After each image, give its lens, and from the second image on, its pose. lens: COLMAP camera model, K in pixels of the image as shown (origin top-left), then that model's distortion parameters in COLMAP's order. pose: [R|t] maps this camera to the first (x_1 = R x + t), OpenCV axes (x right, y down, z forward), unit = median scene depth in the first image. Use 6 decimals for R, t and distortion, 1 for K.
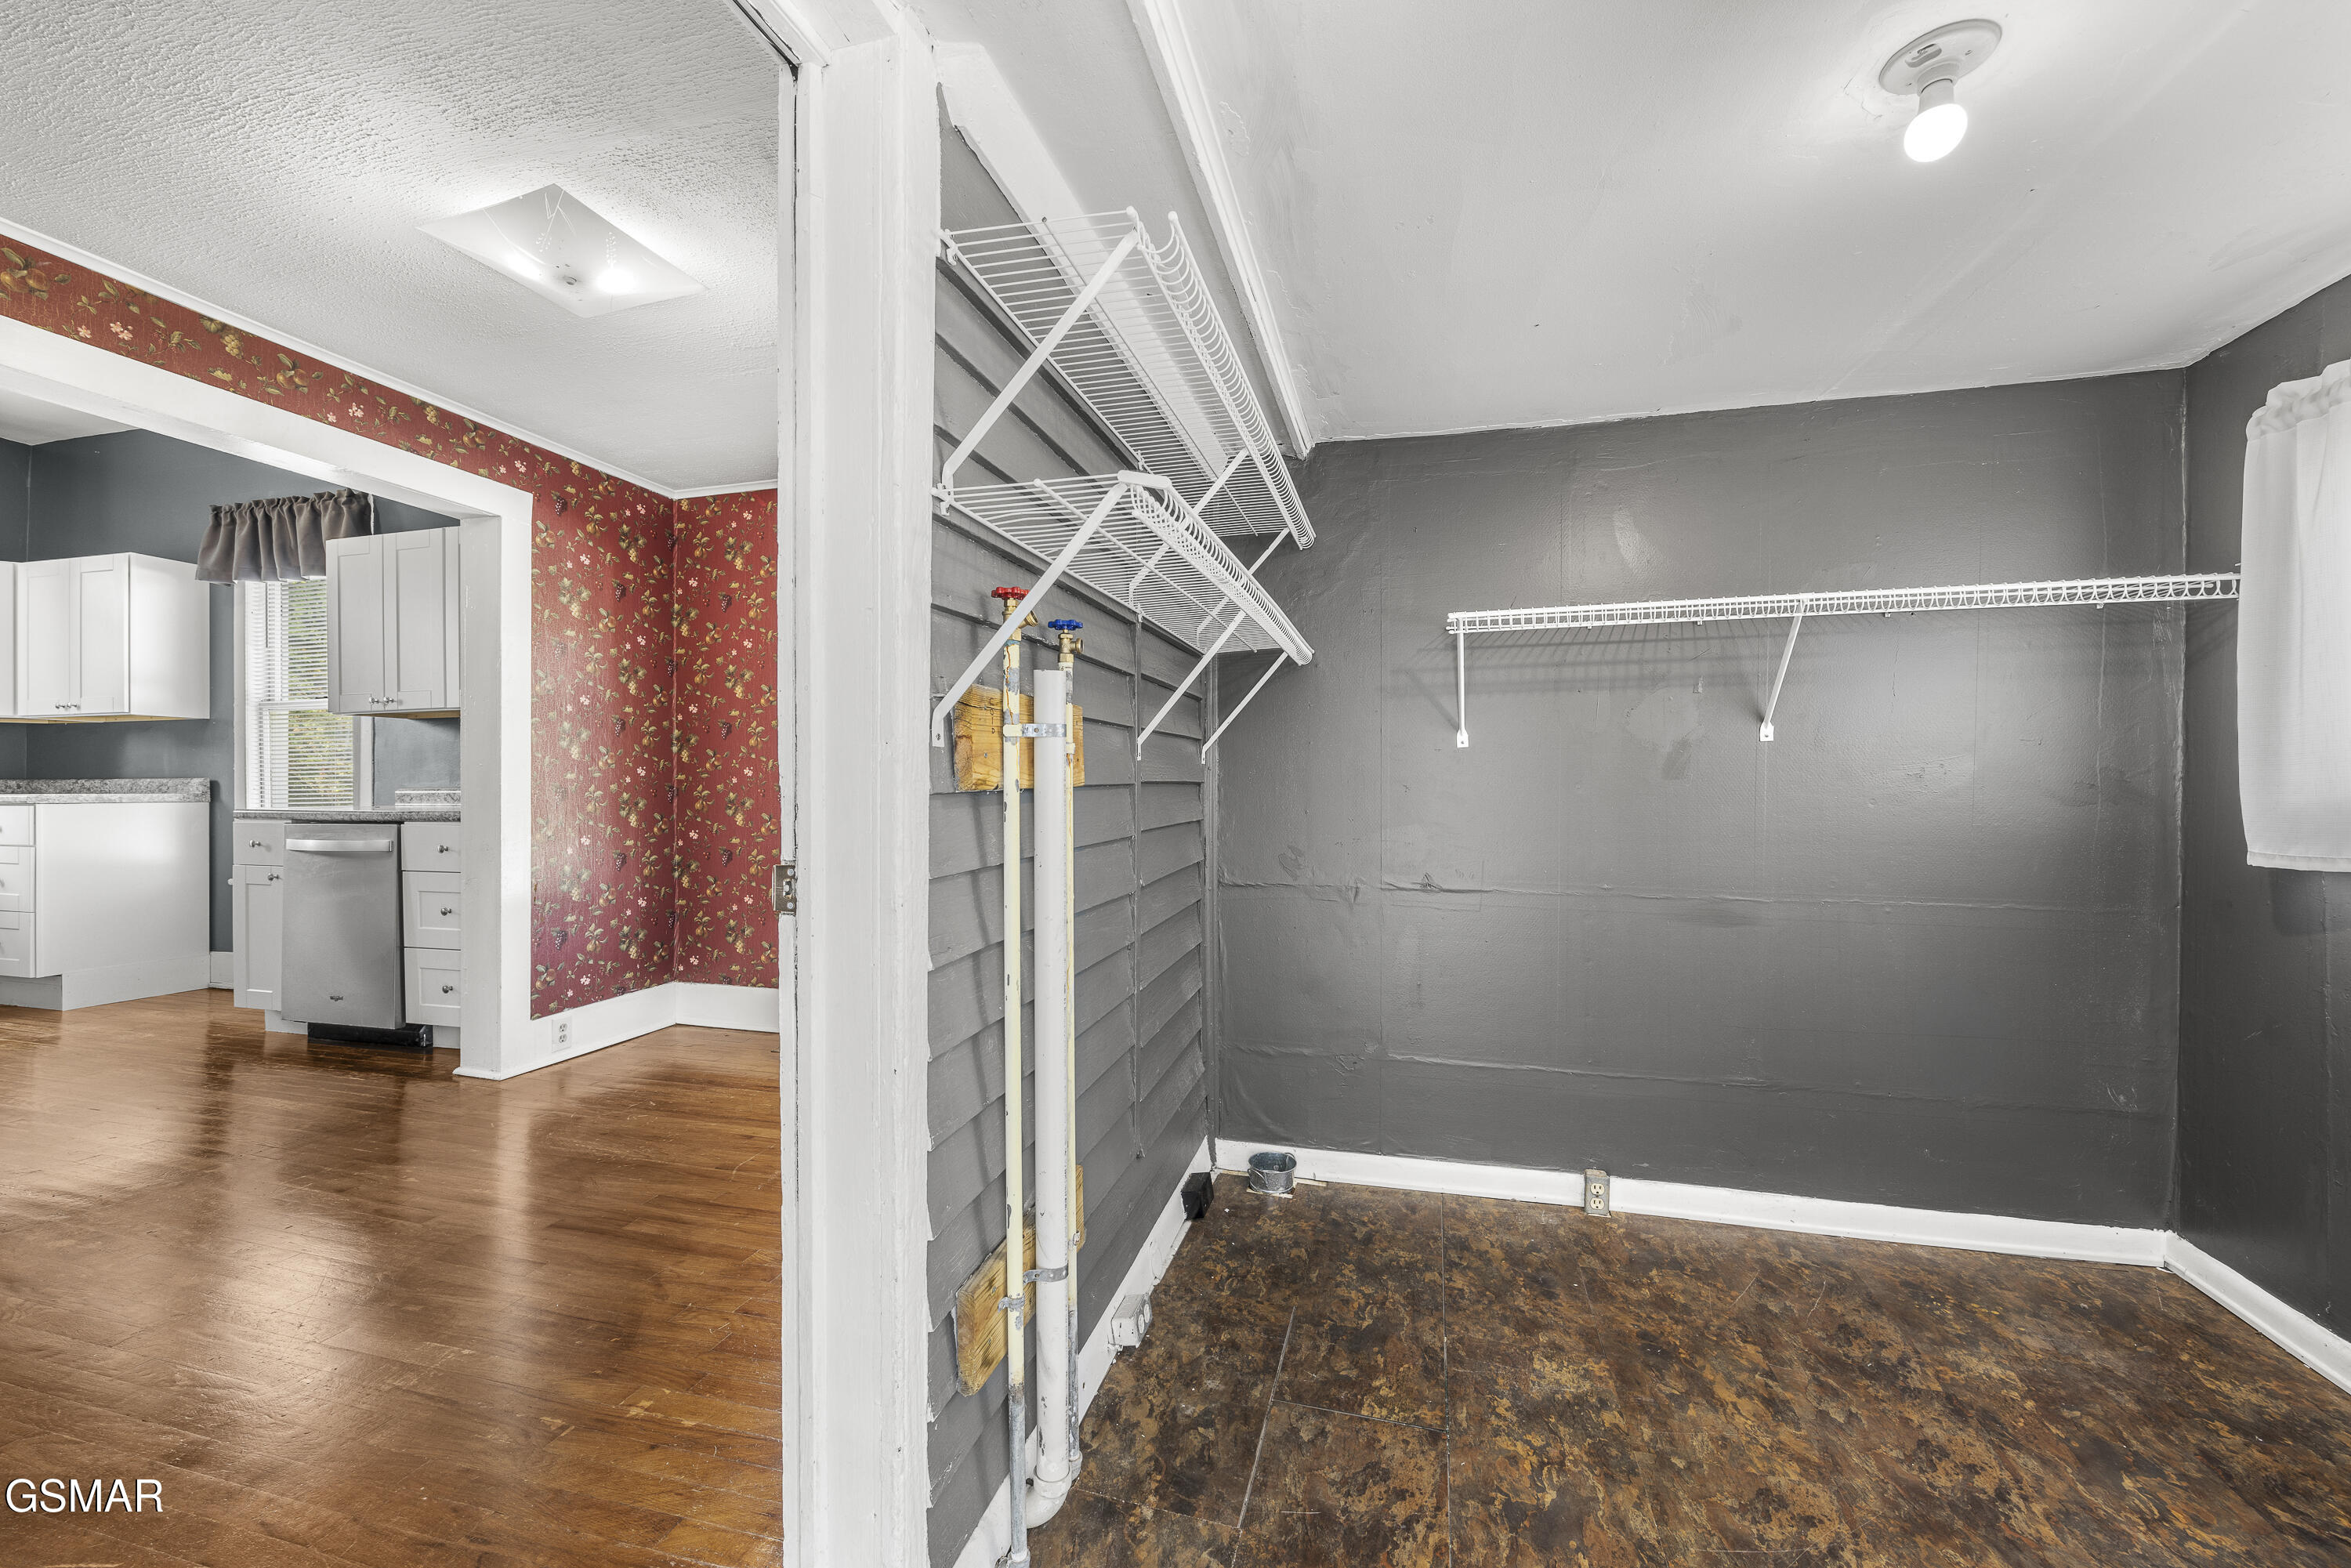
lens RADIAL K [[961.6, 0, 1186.1], [0, 961.6, 784.8], [0, 0, 1]] dist [-0.003843, -0.000243]
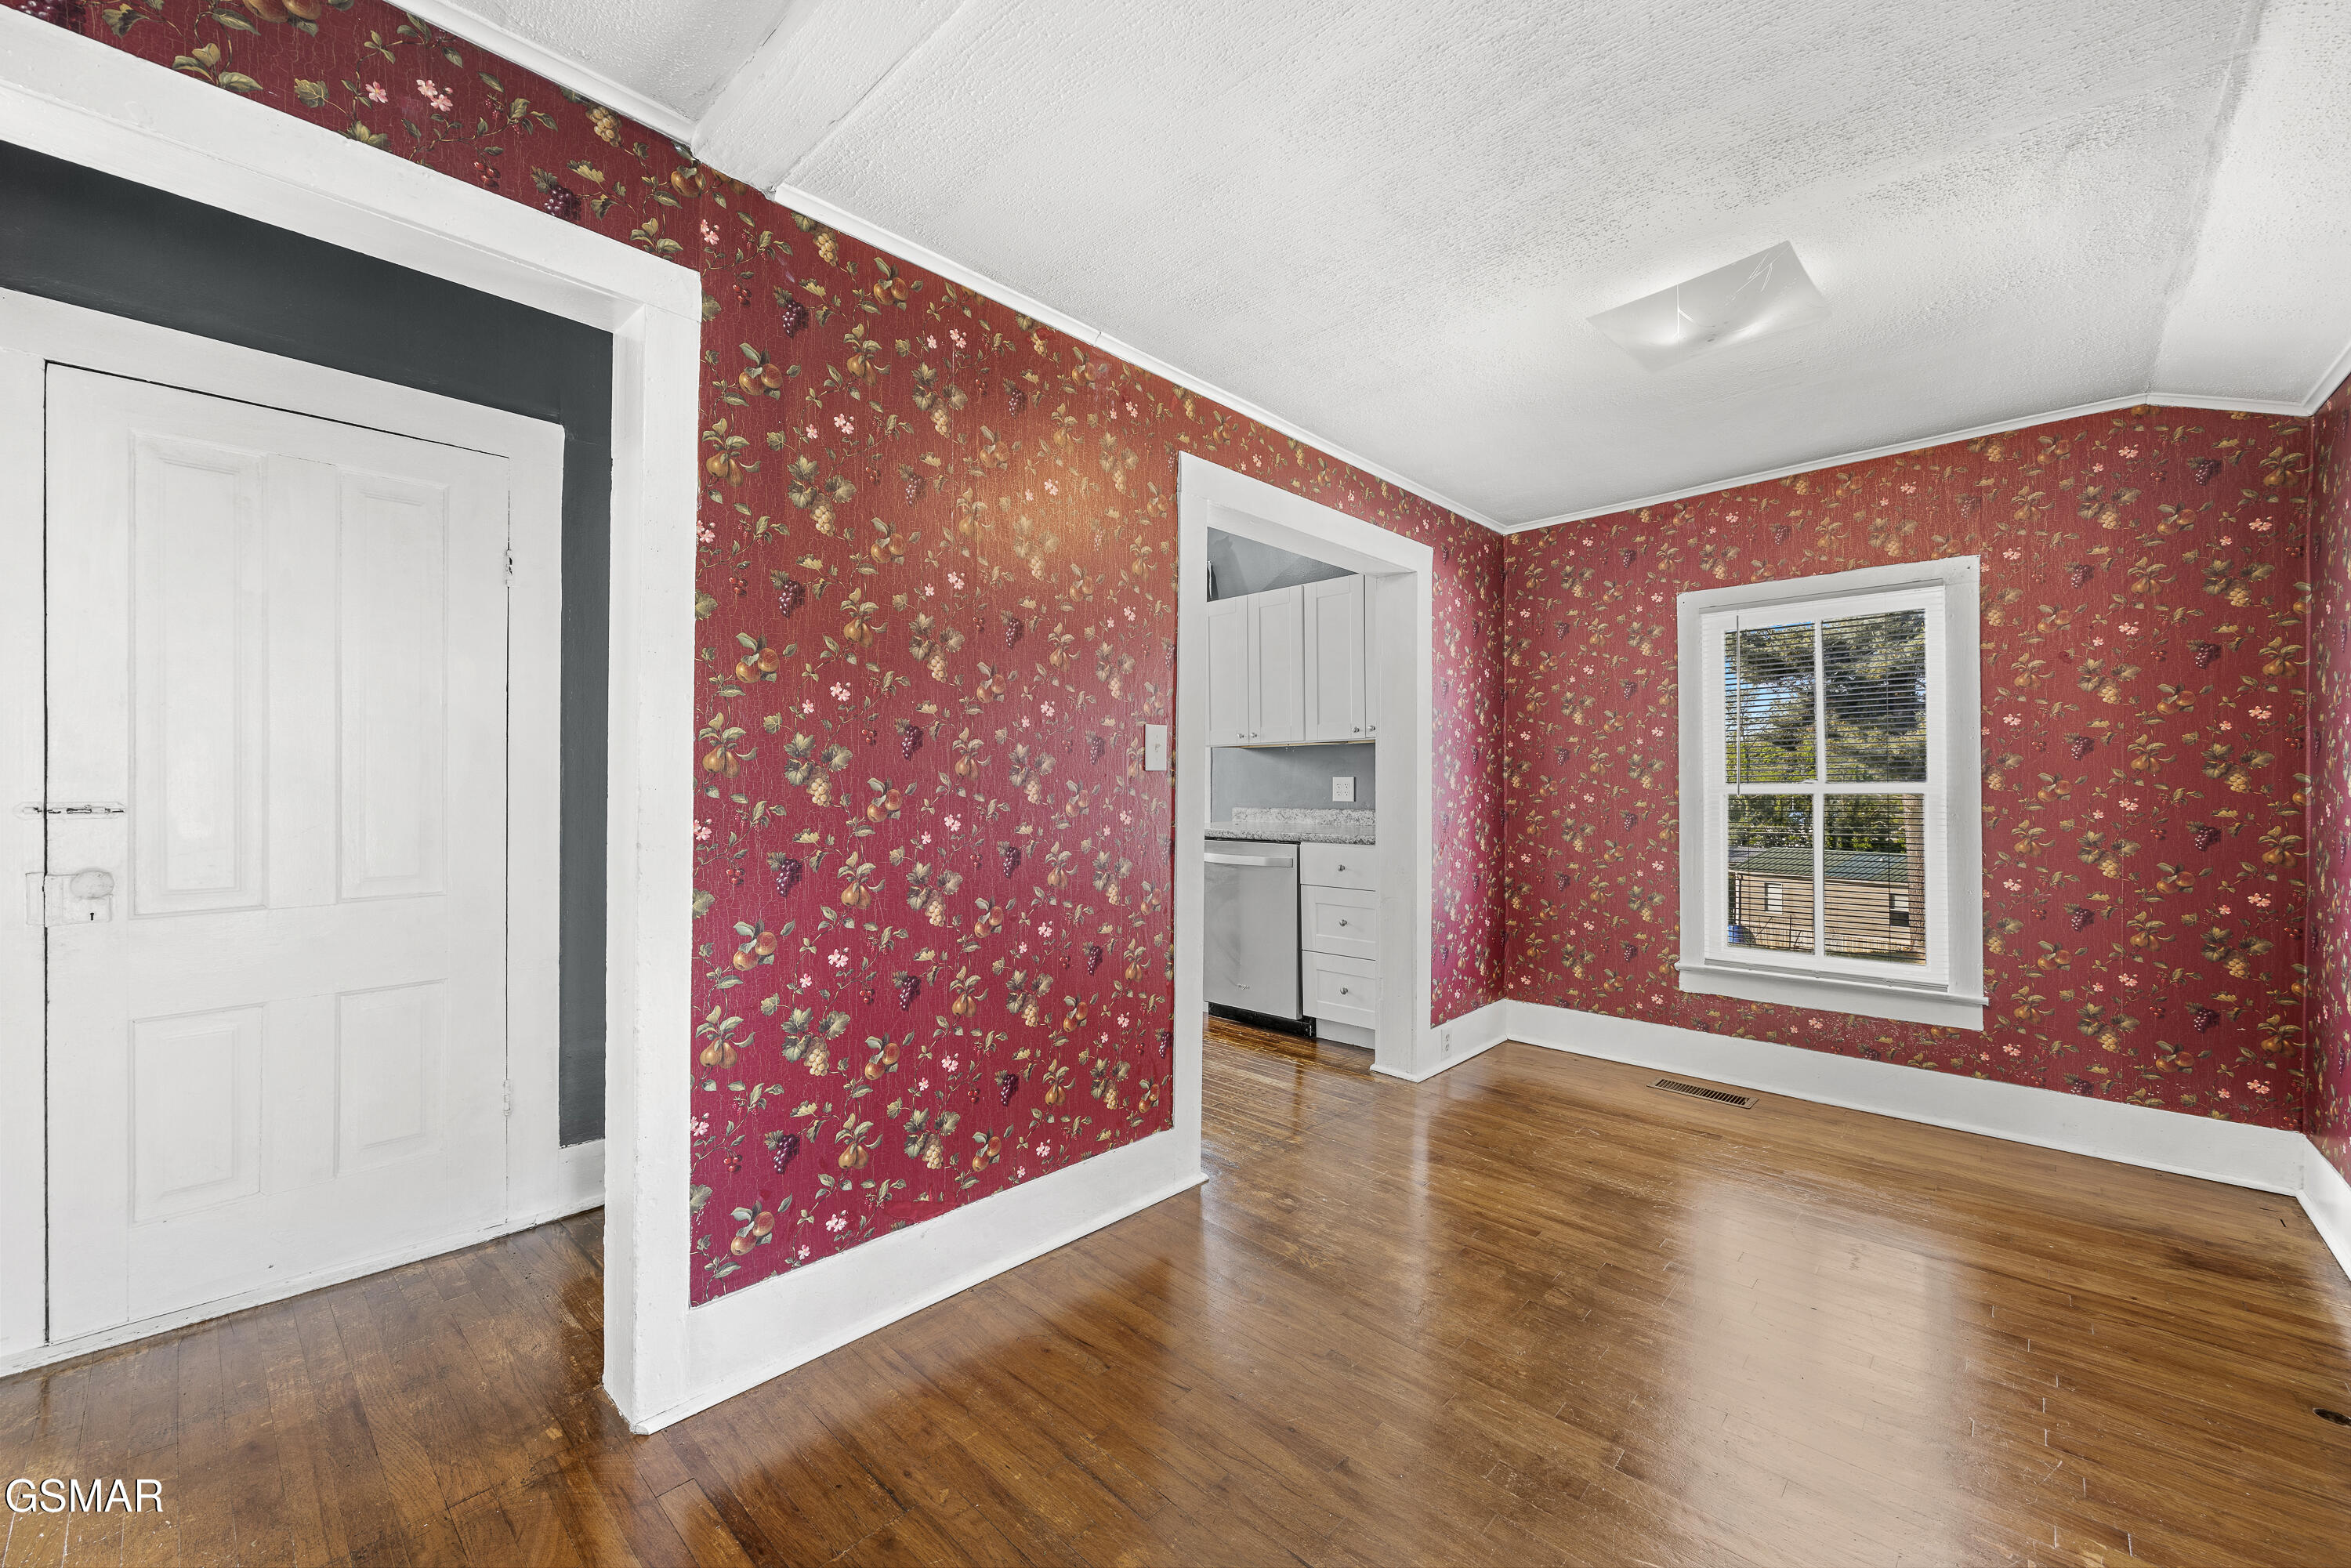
lens RADIAL K [[961.6, 0, 1172.0], [0, 961.6, 773.1], [0, 0, 1]] dist [-0.003843, -0.000243]
pose [[0.877559, -0.002763, -0.479461, -0.358399], [0.001590, 0.999995, -0.002853, -0.037628], [0.479466, 0.001741, 0.877559, -0.087773]]
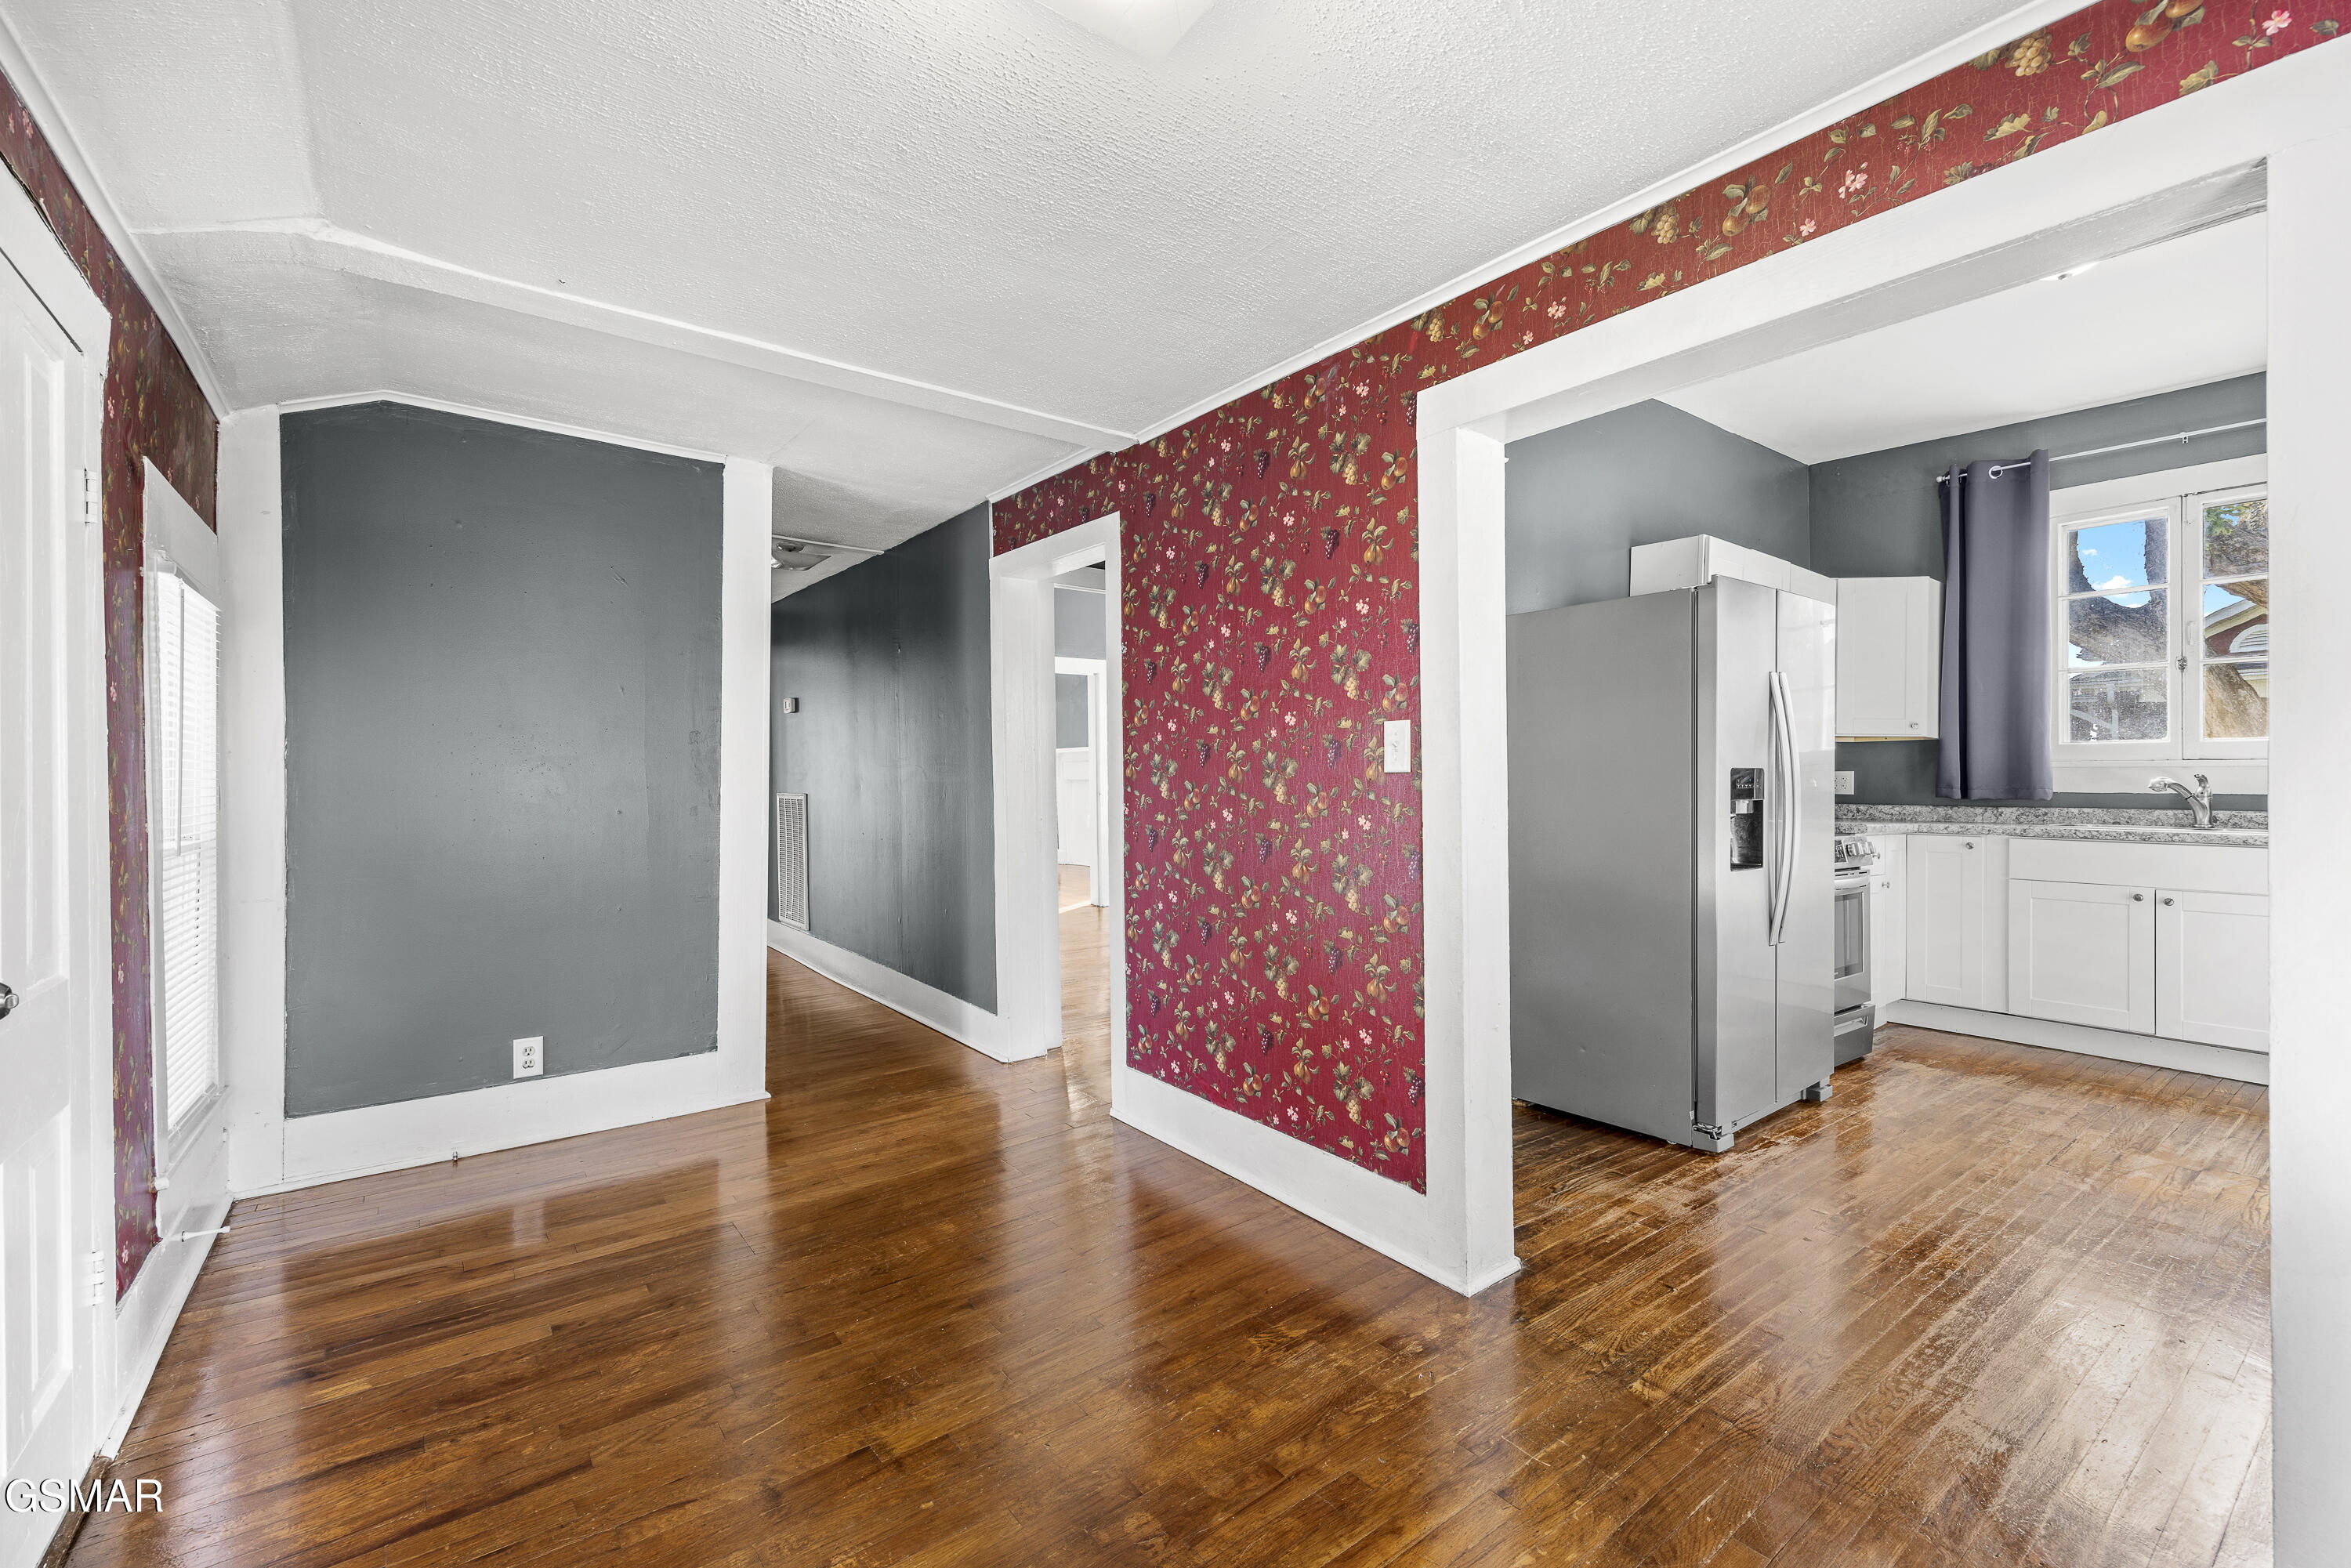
lens RADIAL K [[961.6, 0, 1179.8], [0, 961.6, 792.8], [0, 0, 1]] dist [-0.003843, -0.000243]
pose [[-0.617497, -0.000676, -0.786573, -0.144268], [-0.006057, 0.999974, 0.003895, -0.030235], [0.786550, 0.007169, -0.617485, 0.740621]]
